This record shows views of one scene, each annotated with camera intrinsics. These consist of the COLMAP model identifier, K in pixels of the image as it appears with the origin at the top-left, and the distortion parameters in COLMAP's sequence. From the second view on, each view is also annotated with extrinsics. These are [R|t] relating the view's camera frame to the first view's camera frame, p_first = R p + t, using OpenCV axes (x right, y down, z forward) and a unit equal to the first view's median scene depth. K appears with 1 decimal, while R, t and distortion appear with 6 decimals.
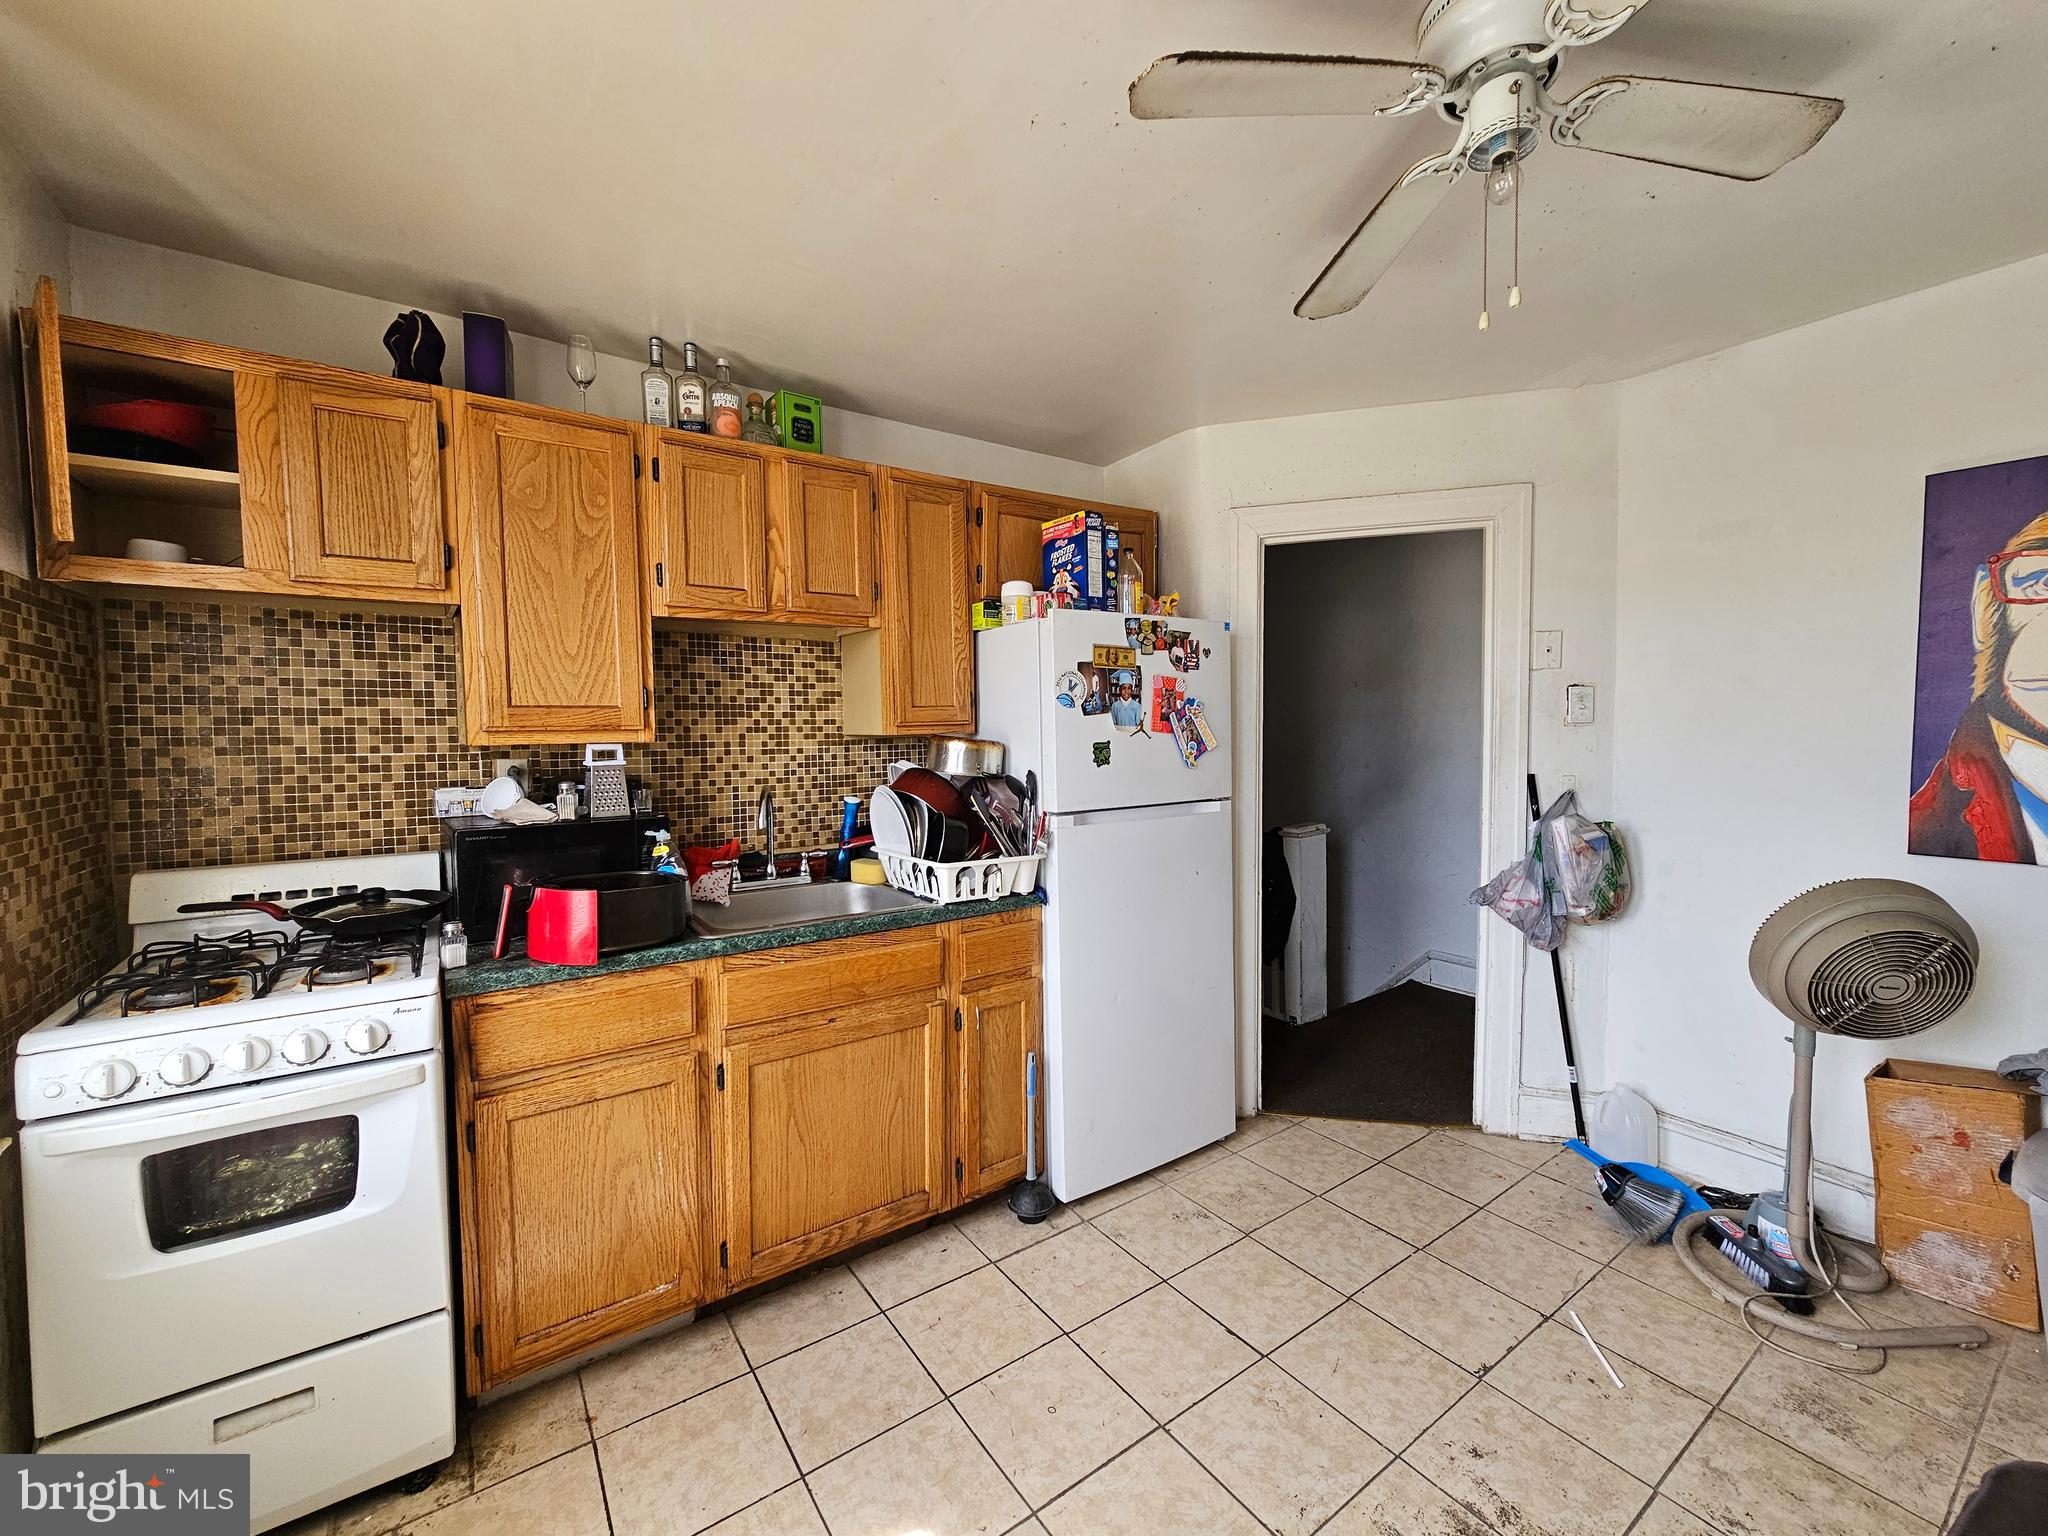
lens RADIAL K [[835.1, 0, 1024.0], [0, 835.1, 768.0], [0, 0, 1]] dist [-0.002614, -0.000042]
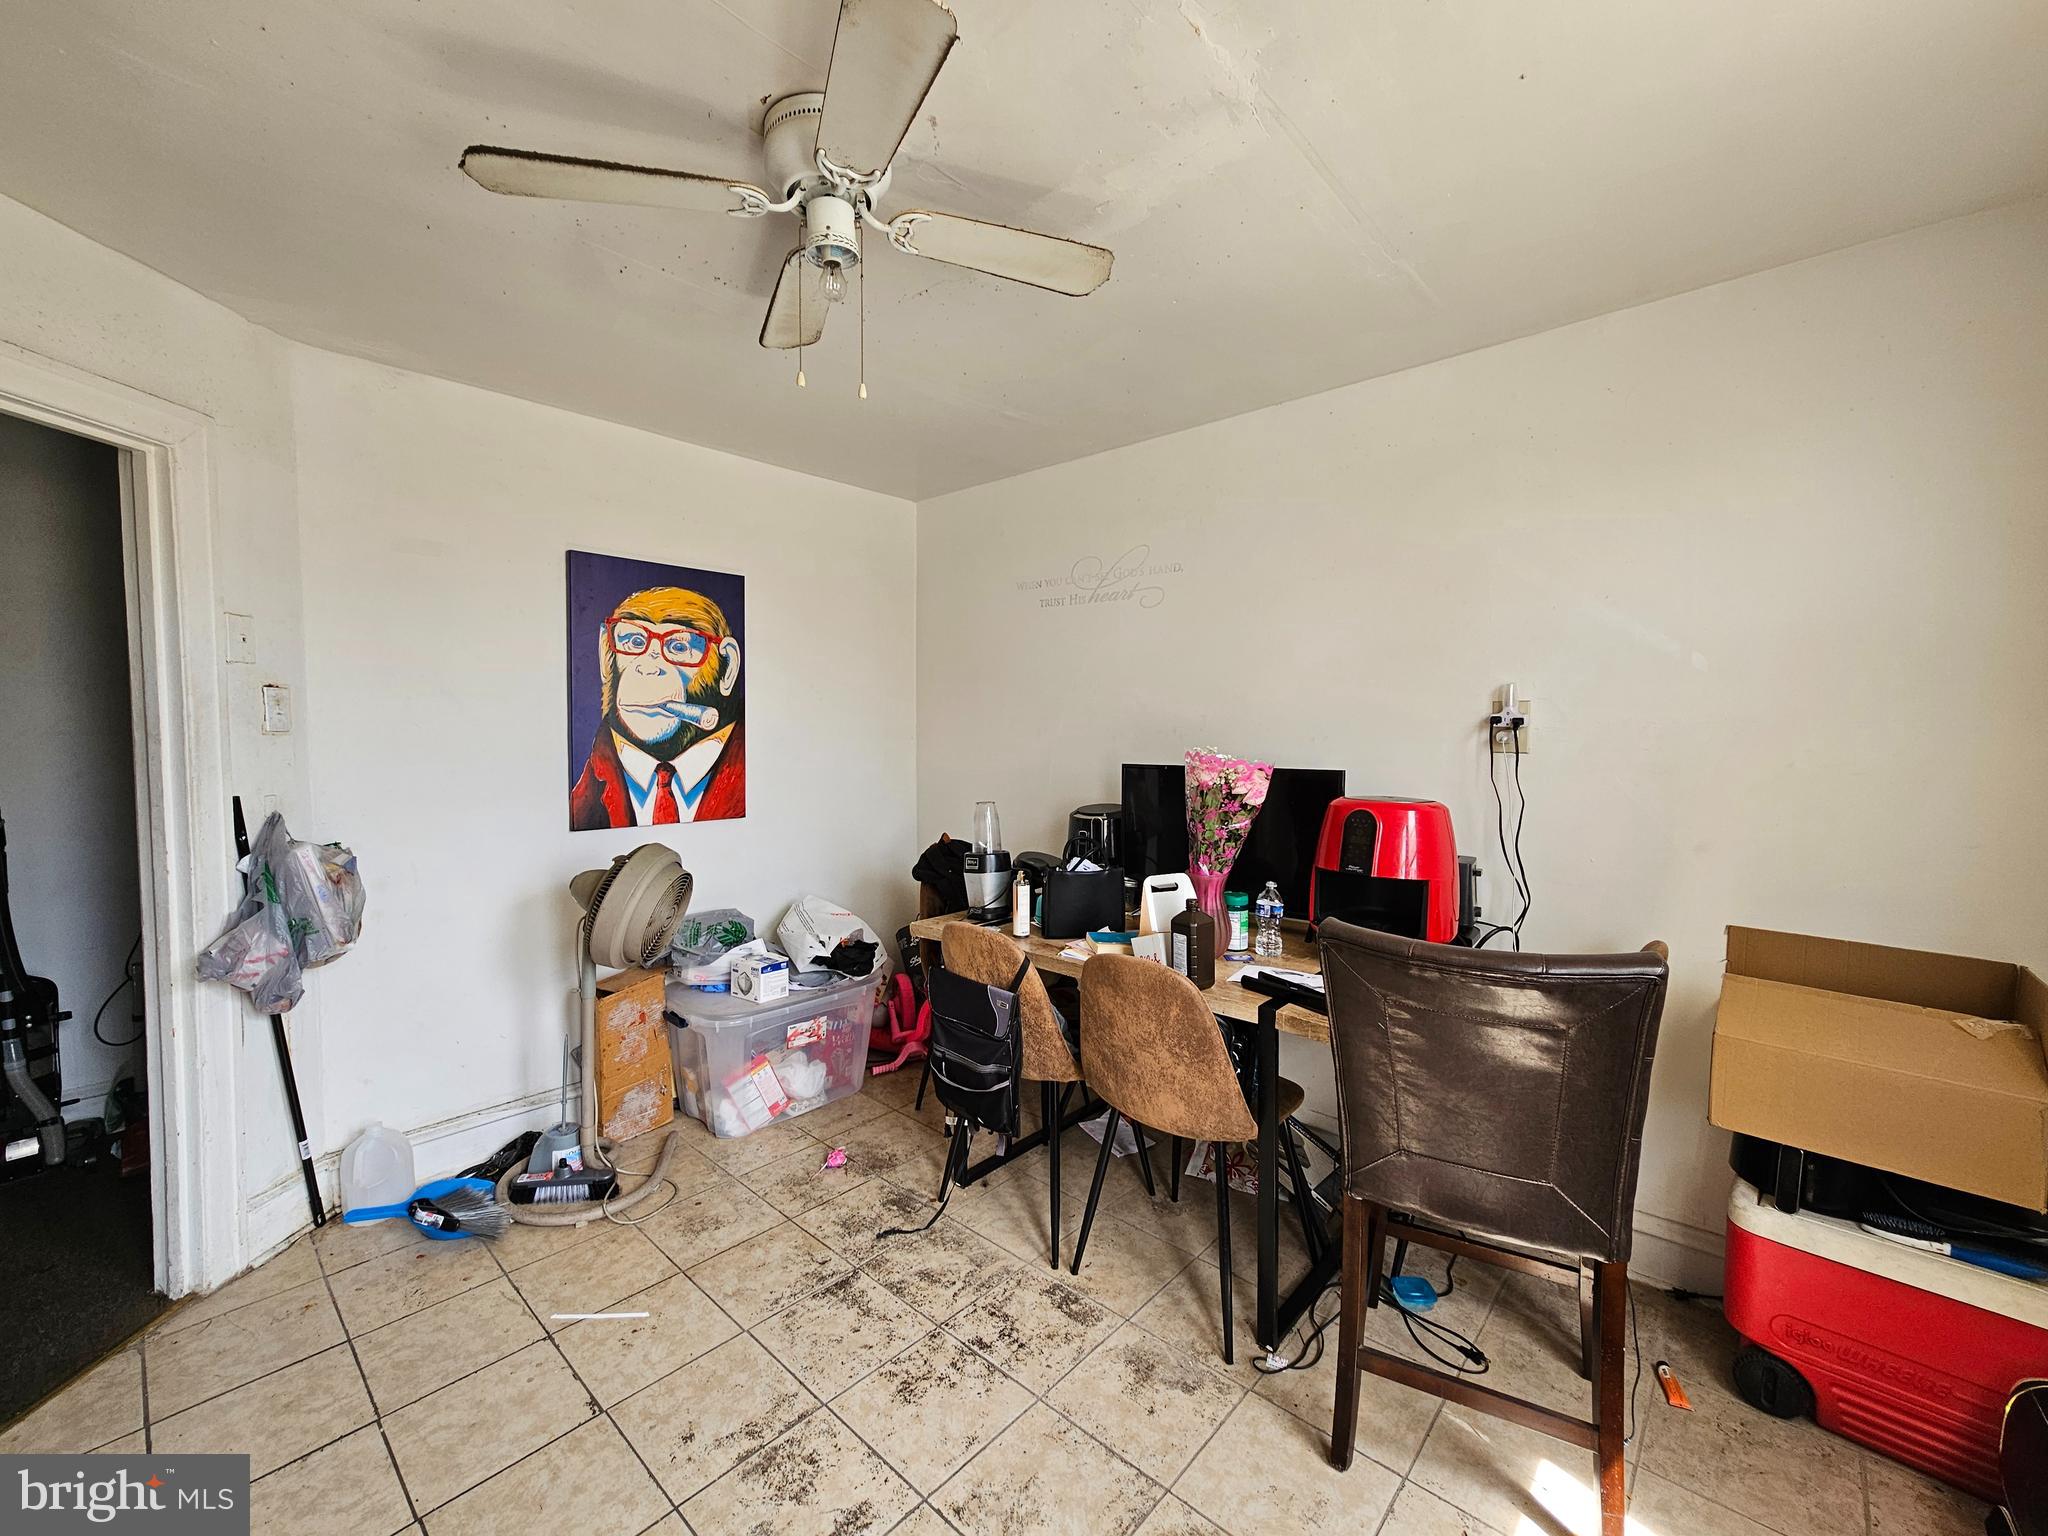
lens RADIAL K [[835.1, 0, 1024.0], [0, 835.1, 768.0], [0, 0, 1]] dist [-0.002614, -0.000042]
pose [[-0.224518, -0.030044, 0.974007, -0.411993], [0.055041, 0.997538, 0.043457, -0.016681], [-0.972914, 0.063367, -0.222312, 0.608311]]
